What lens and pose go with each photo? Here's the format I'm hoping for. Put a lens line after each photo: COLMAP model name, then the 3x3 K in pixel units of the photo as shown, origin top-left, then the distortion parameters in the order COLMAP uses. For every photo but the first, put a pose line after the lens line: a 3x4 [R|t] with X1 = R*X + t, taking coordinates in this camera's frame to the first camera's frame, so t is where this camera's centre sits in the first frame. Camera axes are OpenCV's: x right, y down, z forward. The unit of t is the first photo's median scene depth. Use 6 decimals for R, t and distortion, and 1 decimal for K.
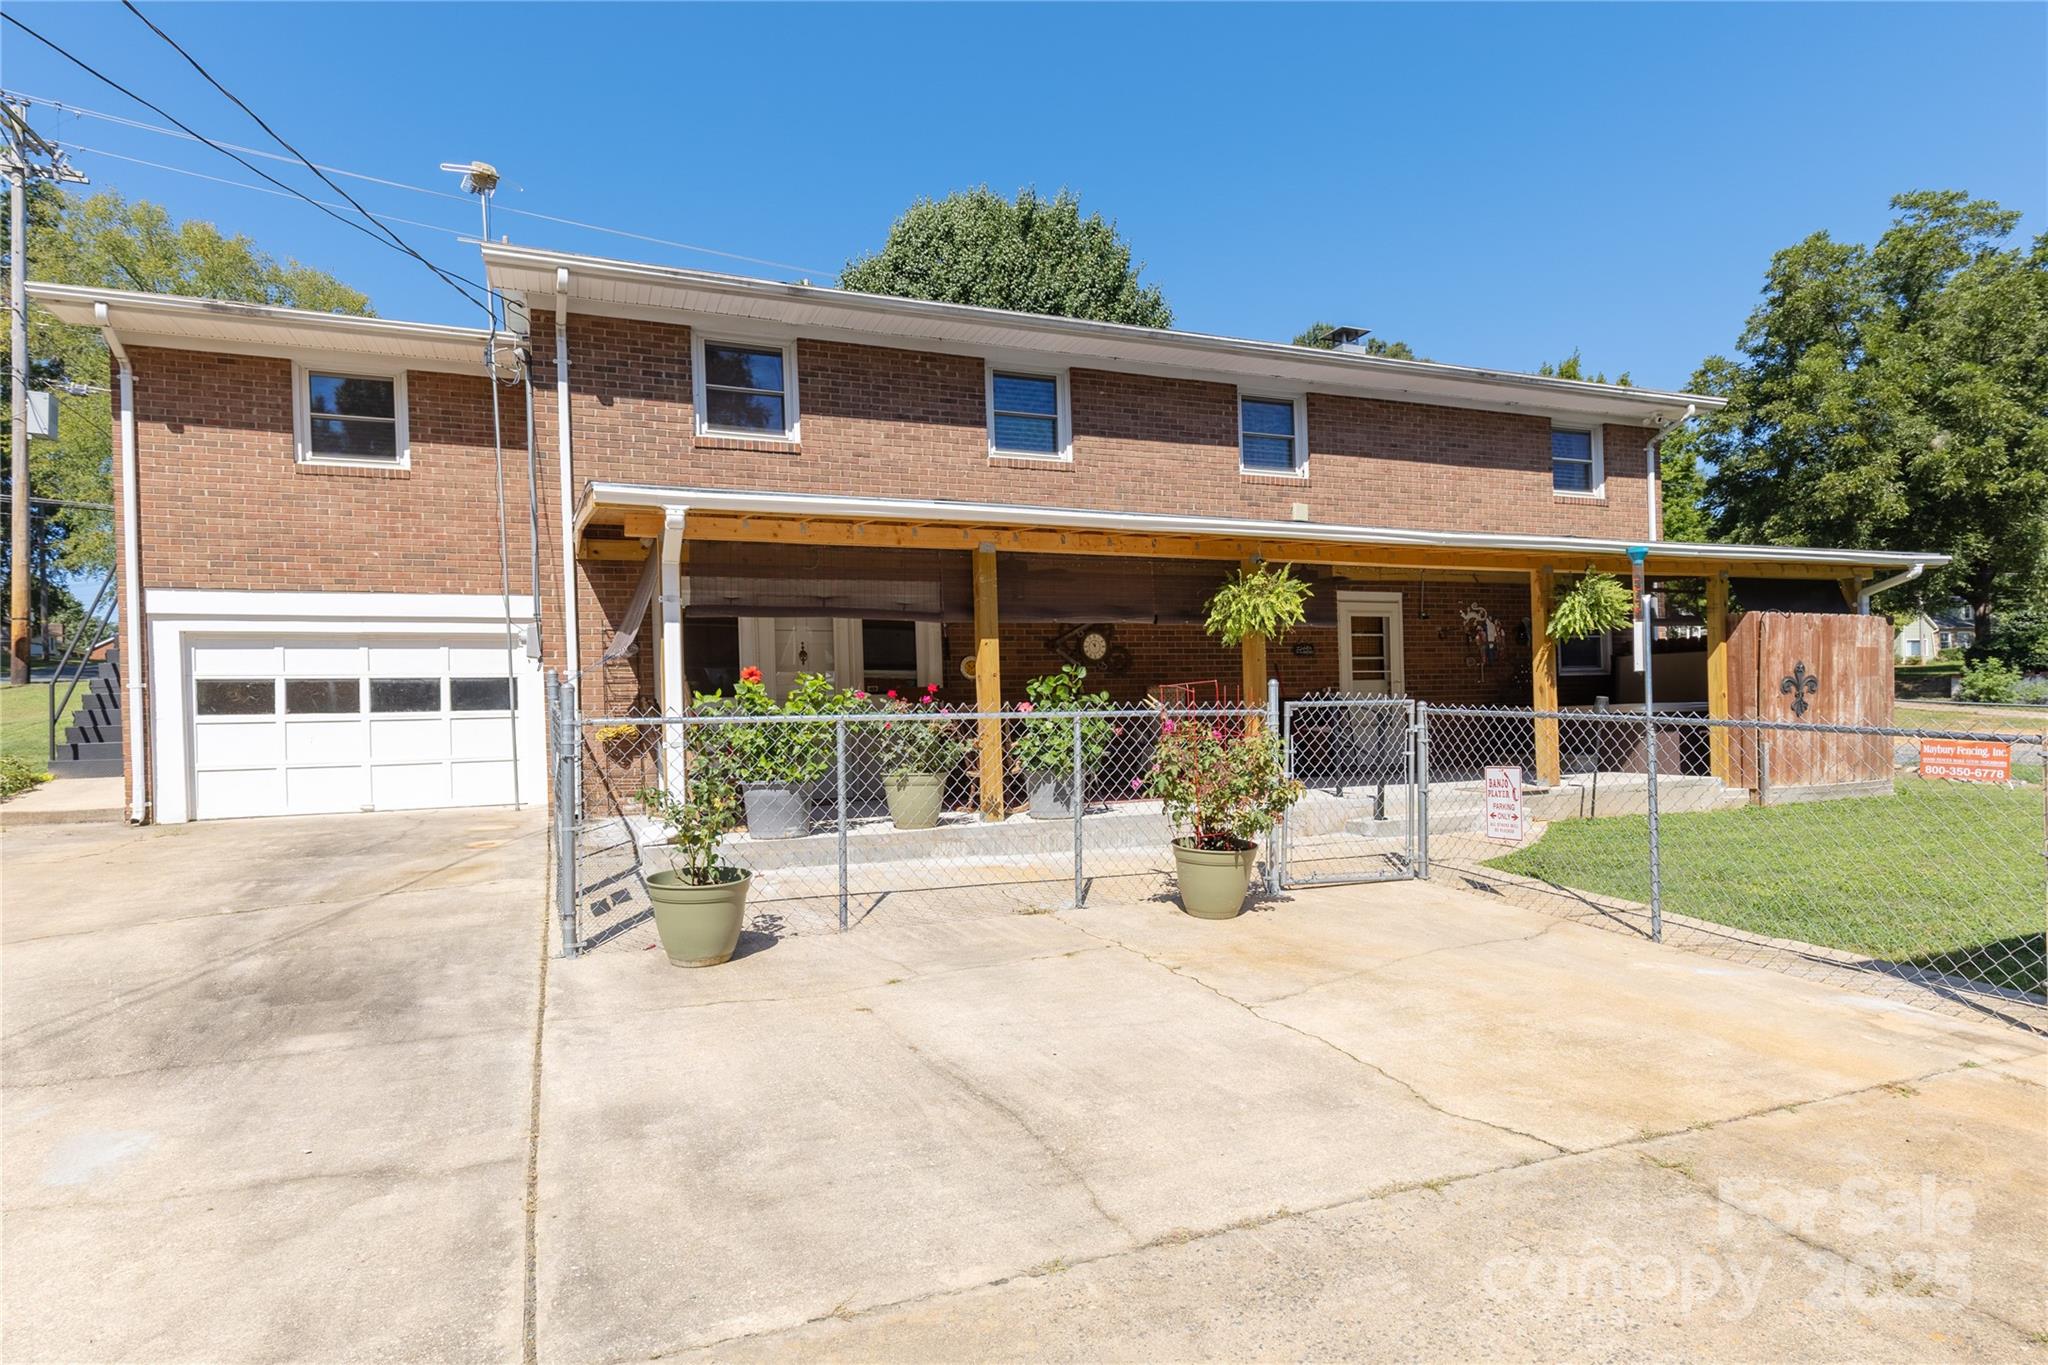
lens RADIAL K [[932.7, 0, 1082.1], [0, 932.7, 712.6], [0, 0, 1]] dist [0.002628, -0.000010]
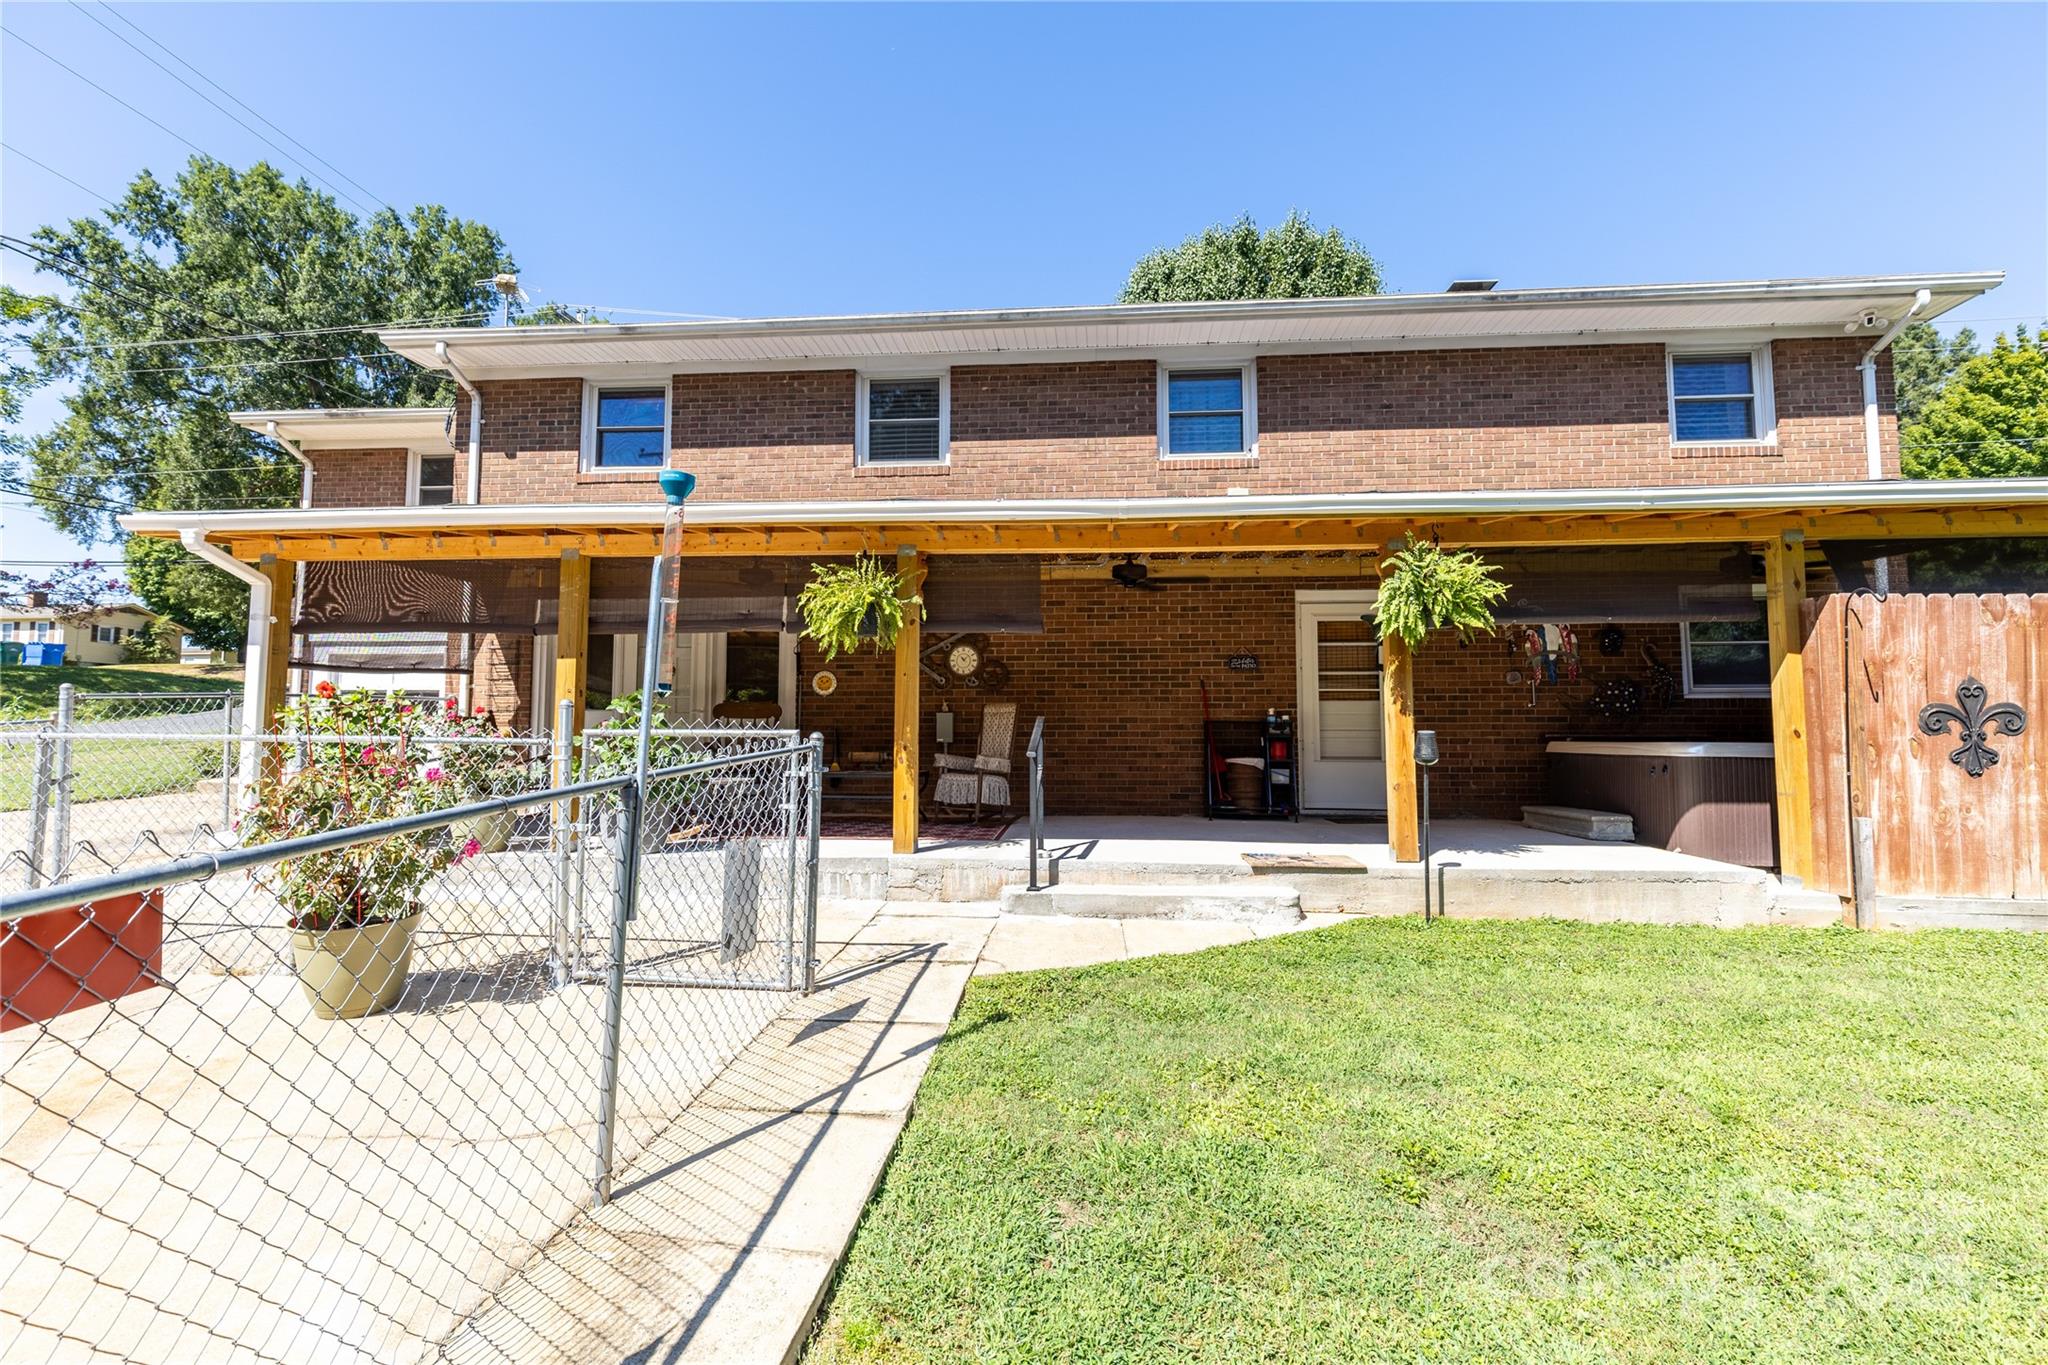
lens RADIAL K [[949.0, 0, 1015.3], [0, 949.0, 663.5], [0, 0, 1]] dist [-0.001542, -0.000374]
pose [[0.909555, -0.002177, -0.415578, 0.444878], [-0.023826, 0.998068, -0.057373, -0.015678], [0.414901, 0.062085, 0.907746, 0.172778]]
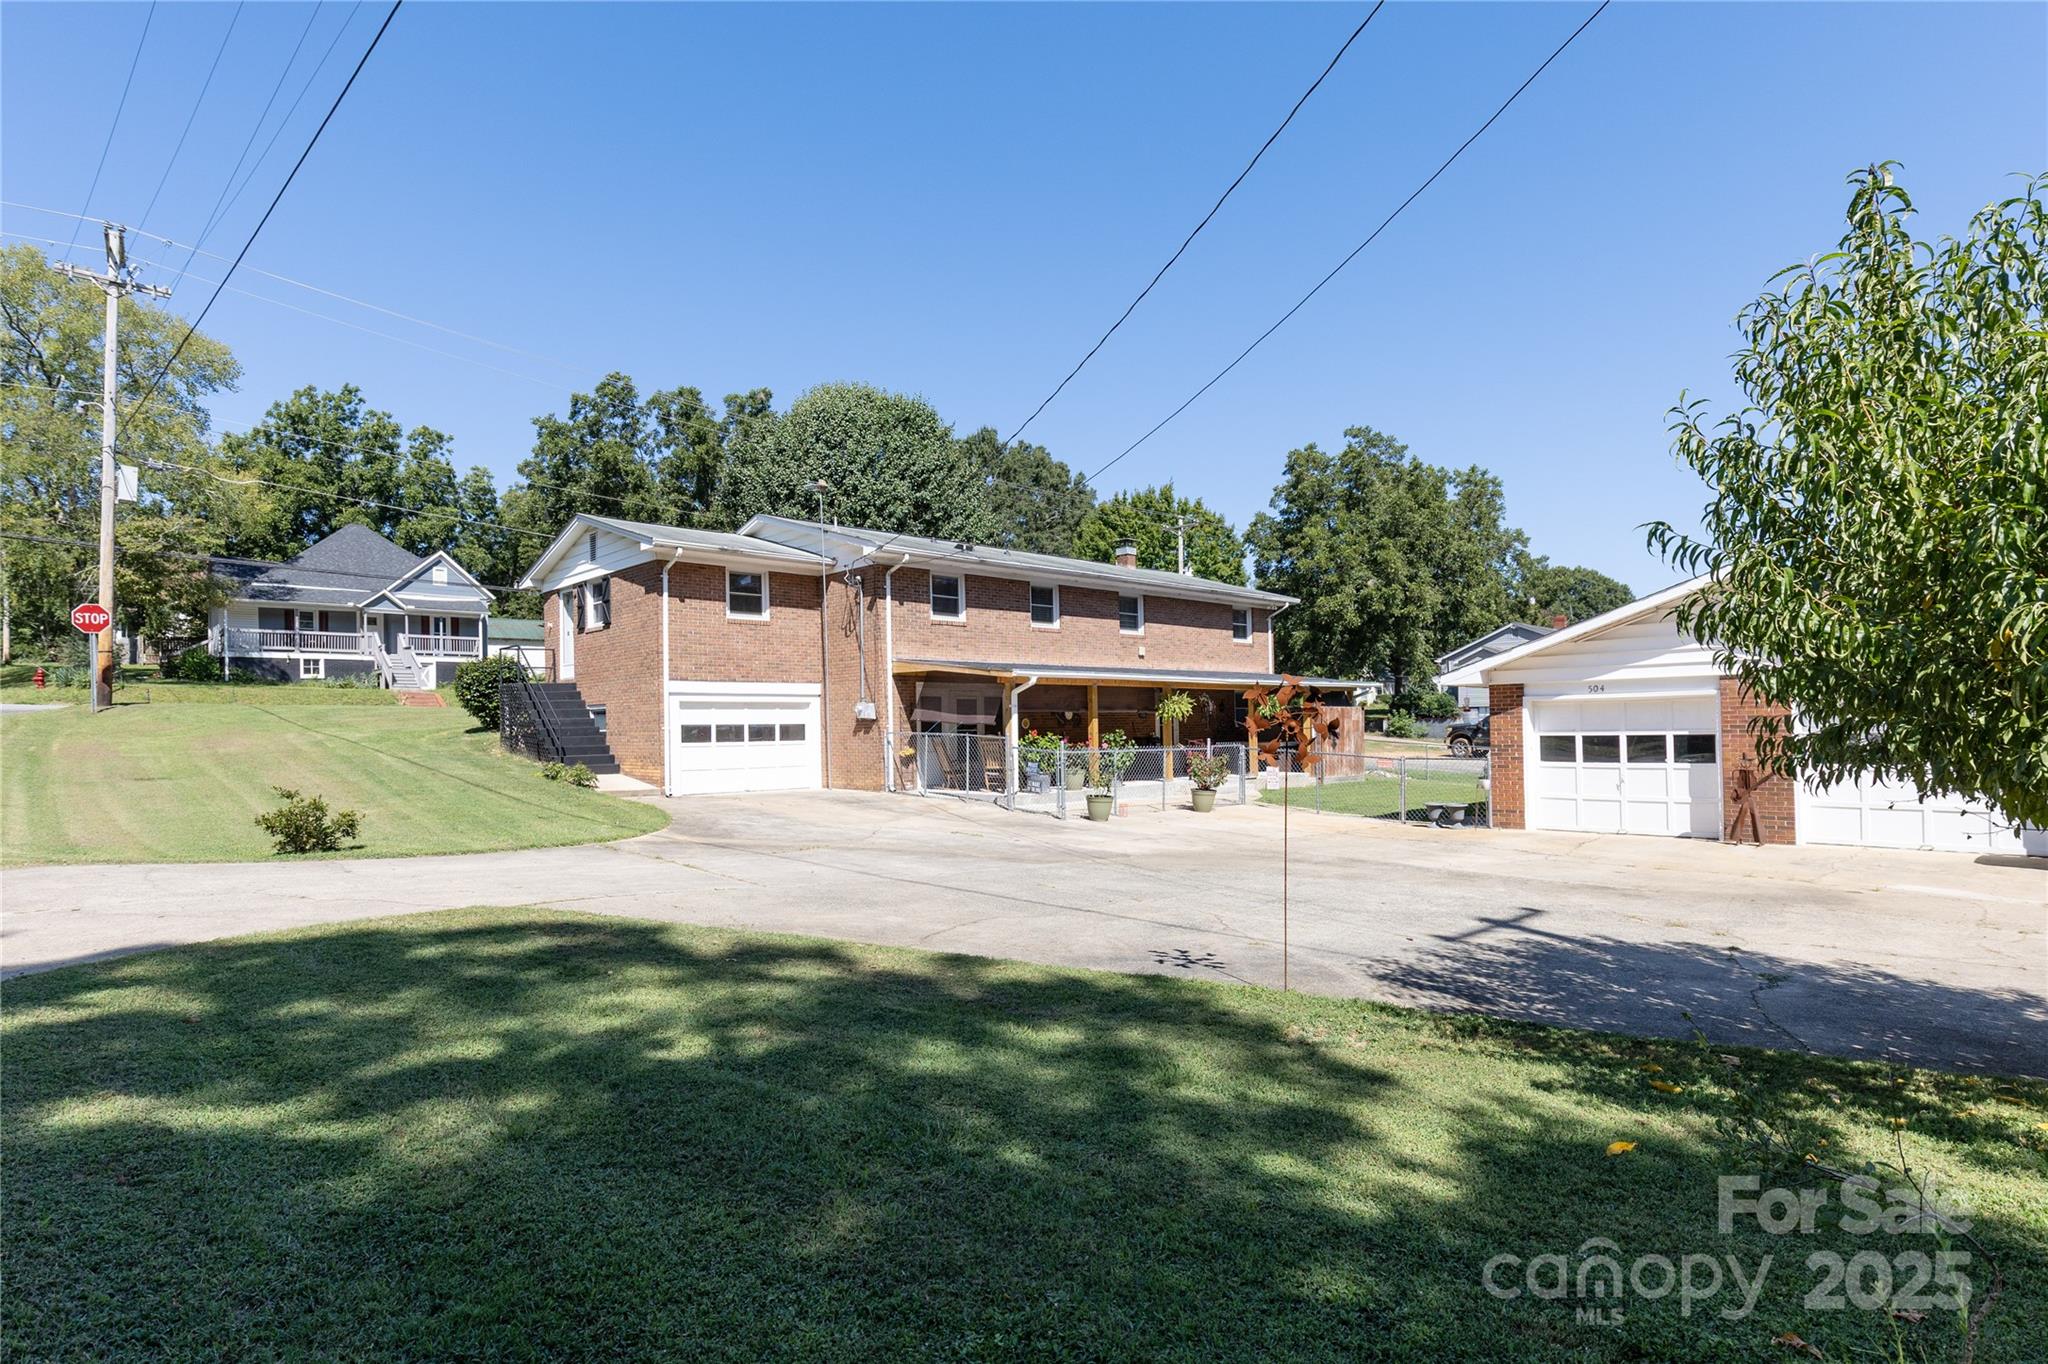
lens RADIAL K [[949.0, 0, 1015.3], [0, 949.0, 663.0], [0, 0, 1]] dist [-0.001542, -0.000374]
pose [[0.932778, 0.037206, 0.358526, -0.864368], [-0.015233, 0.997839, -0.063920, -0.041644], [-0.360129, 0.054161, 0.931329, -0.988637]]
